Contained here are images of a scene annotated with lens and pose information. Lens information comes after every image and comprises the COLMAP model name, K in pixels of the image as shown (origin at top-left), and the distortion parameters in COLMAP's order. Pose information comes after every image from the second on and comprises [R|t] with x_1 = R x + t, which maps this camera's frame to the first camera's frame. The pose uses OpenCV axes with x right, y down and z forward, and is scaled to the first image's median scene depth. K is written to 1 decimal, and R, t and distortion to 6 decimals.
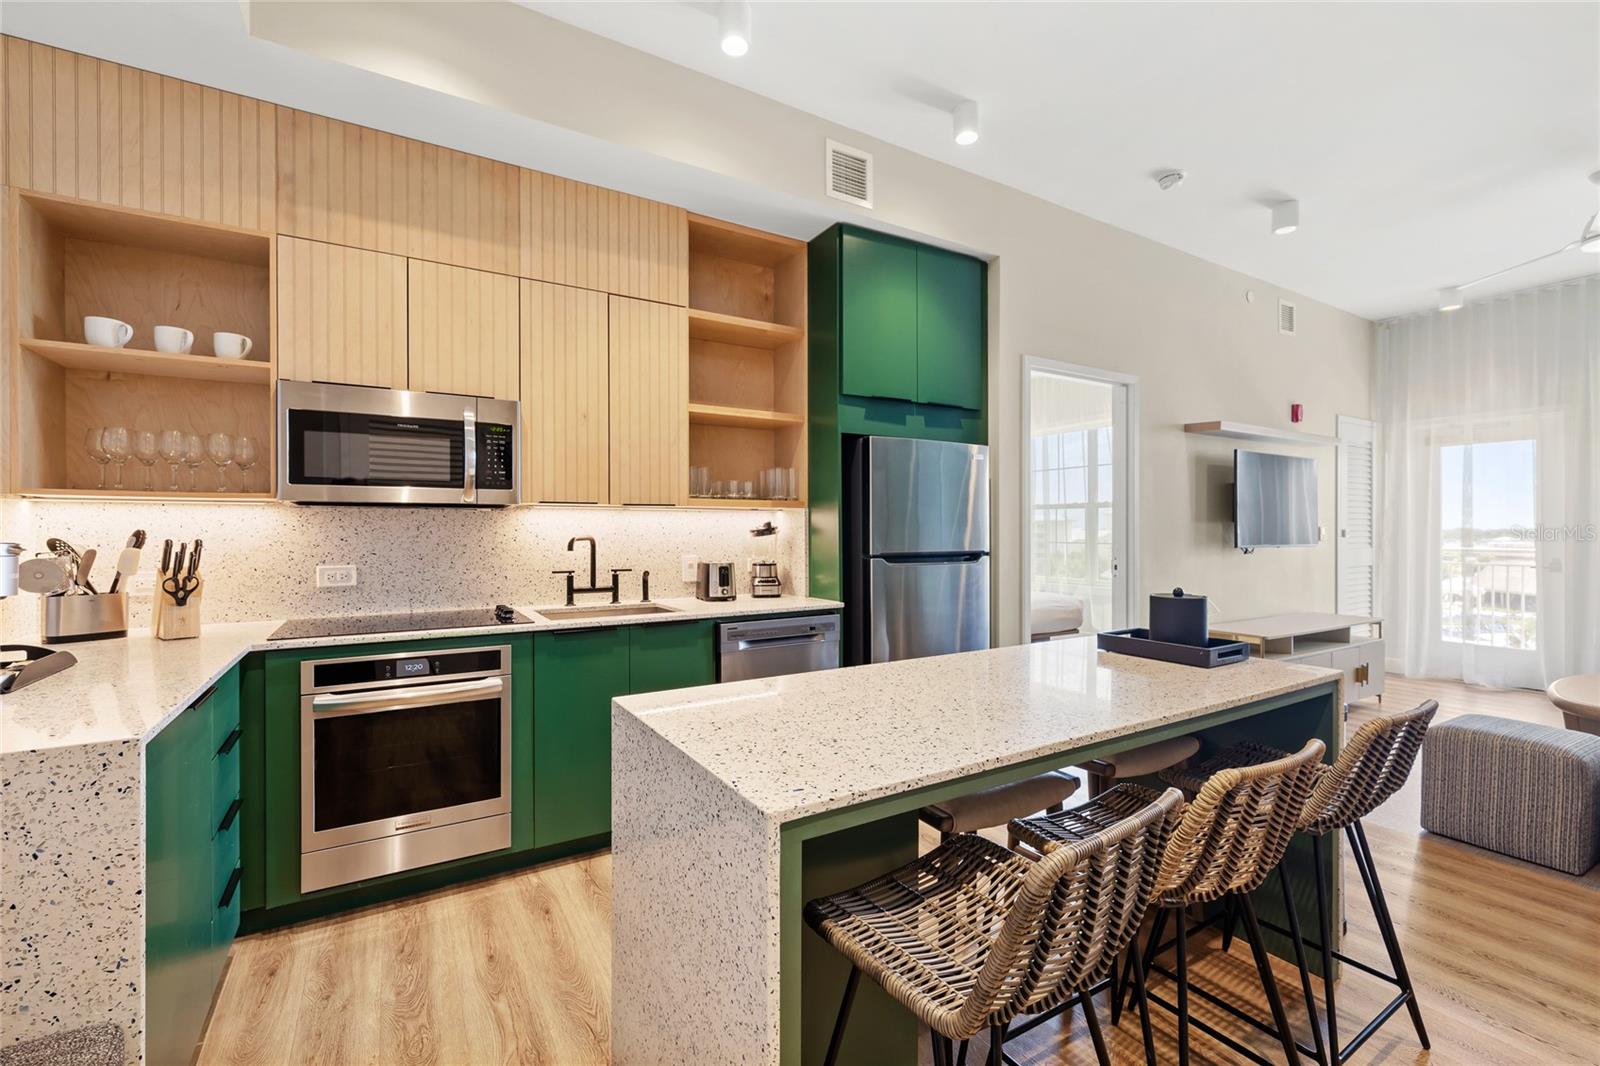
lens RADIAL K [[684.7, 0, 800.0], [0, 684.7, 533.0], [0, 0, 1]] dist [0.001543, 0.000019]
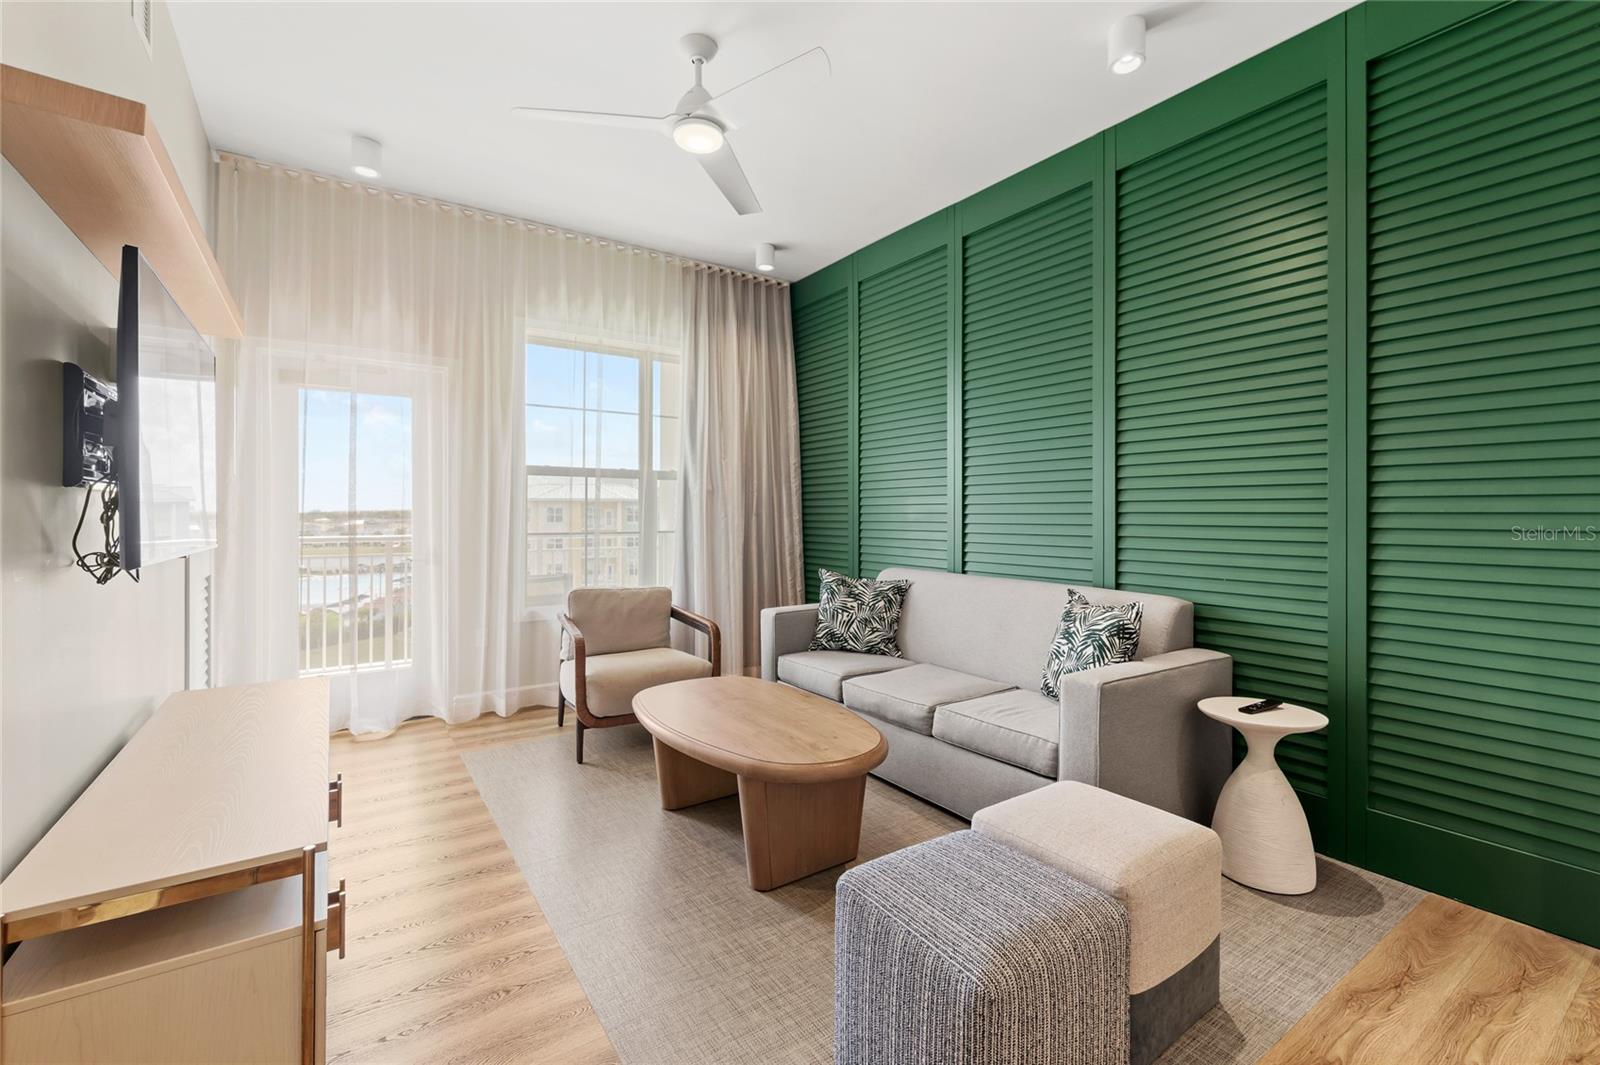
lens RADIAL K [[682.9, 0, 801.2], [0, 682.9, 513.0], [0, 0, 1]] dist [0.000081, -0.000011]
pose [[-0.058098, -0.000799, 0.998311, 0.404787], [0.005724, 0.999983, 0.001133, -0.004501], [-0.998294, 0.005780, -0.058093, 0.915299]]
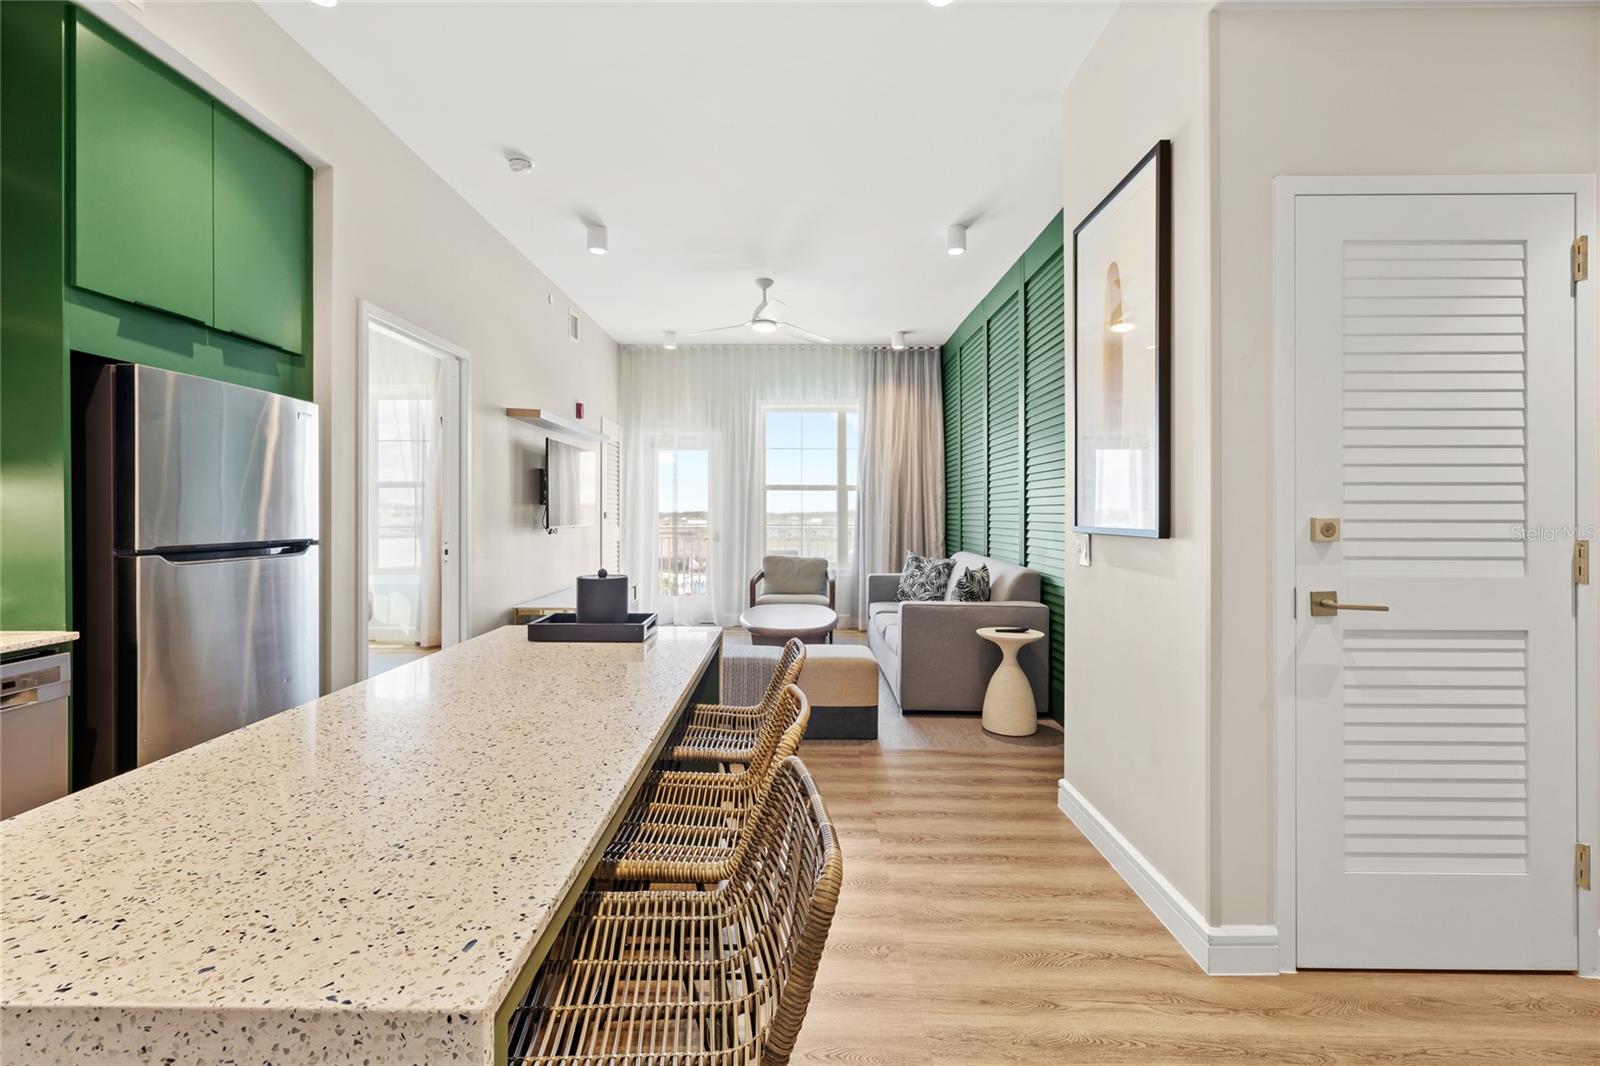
lens RADIAL K [[689.2, 0, 791.7], [0, 689.2, 513.0], [0, 0, 1]] dist [-0.000972, -0.000281]
pose [[0.527458, 0.000859, 0.849581, -0.105797], [0.001727, 0.999996, -0.002083, -0.000575], [-0.849579, 0.002566, 0.527455, 0.127394]]
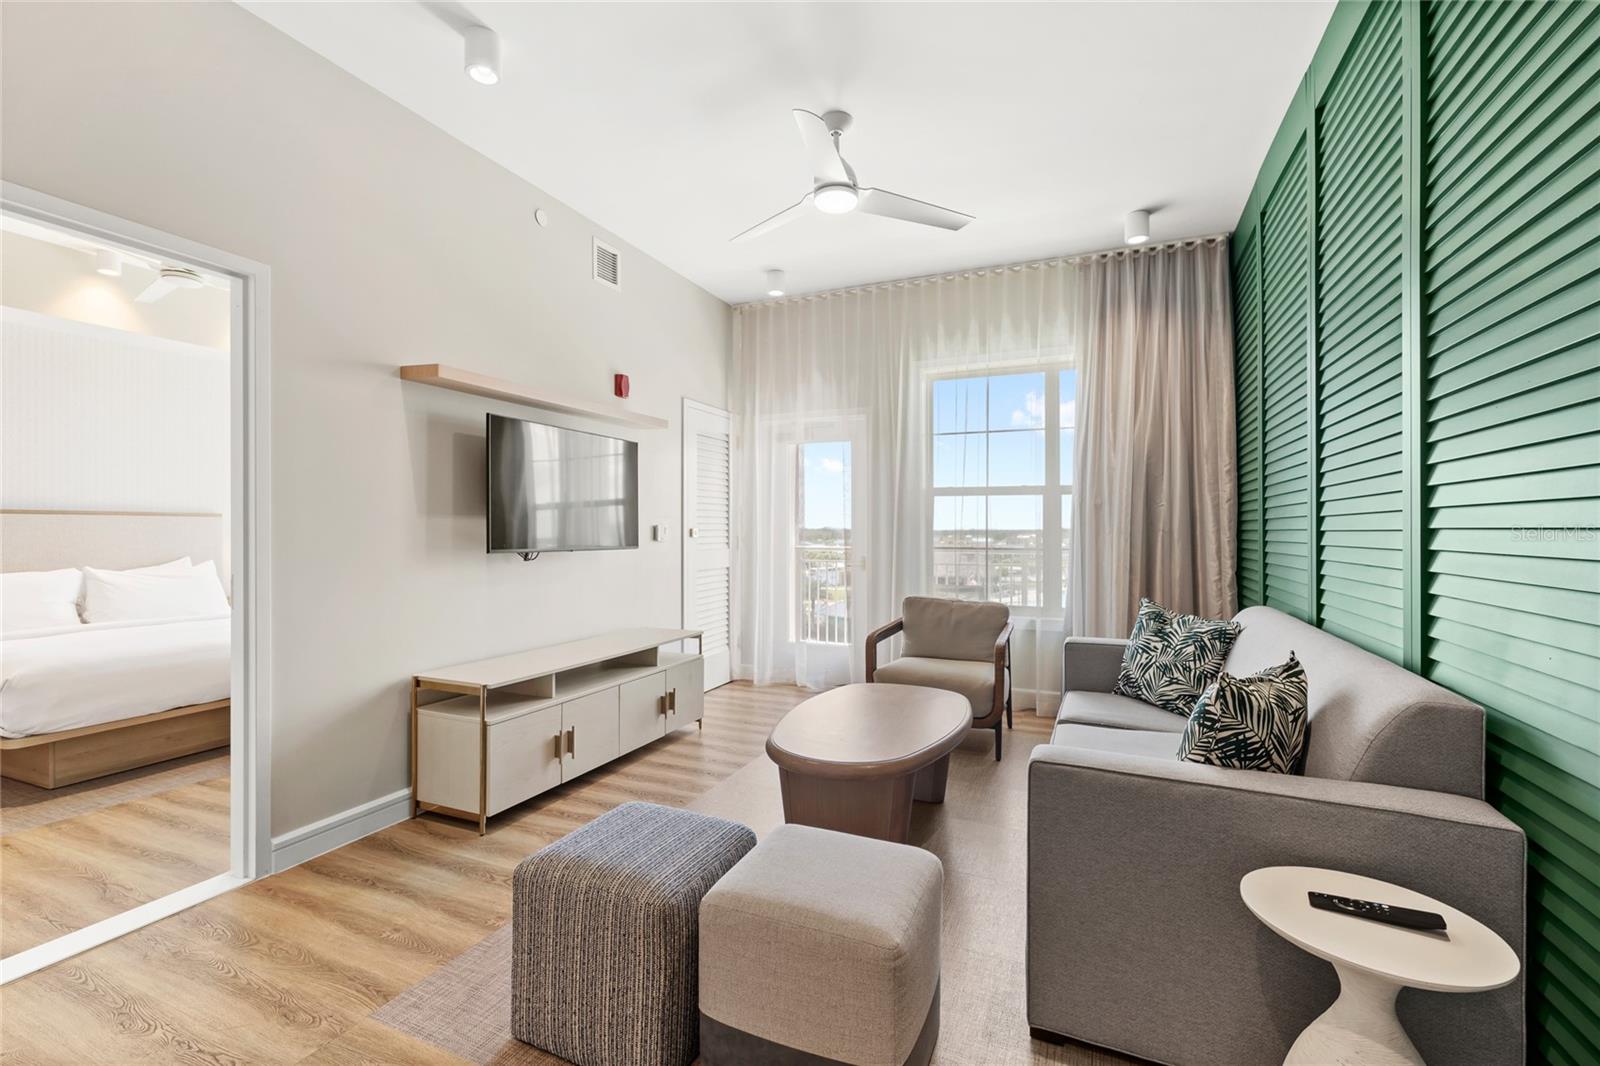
lens RADIAL K [[694.4, 0, 794.3], [0, 694.4, 531.4], [0, 0, 1]] dist [-0.002245, -0.000404]
pose [[0.817476, 0.000757, 0.575963, 0.613730], [0.000287, 0.999998, -0.001722, 0.001085], [-0.575963, 0.001573, 0.817474, 0.301974]]
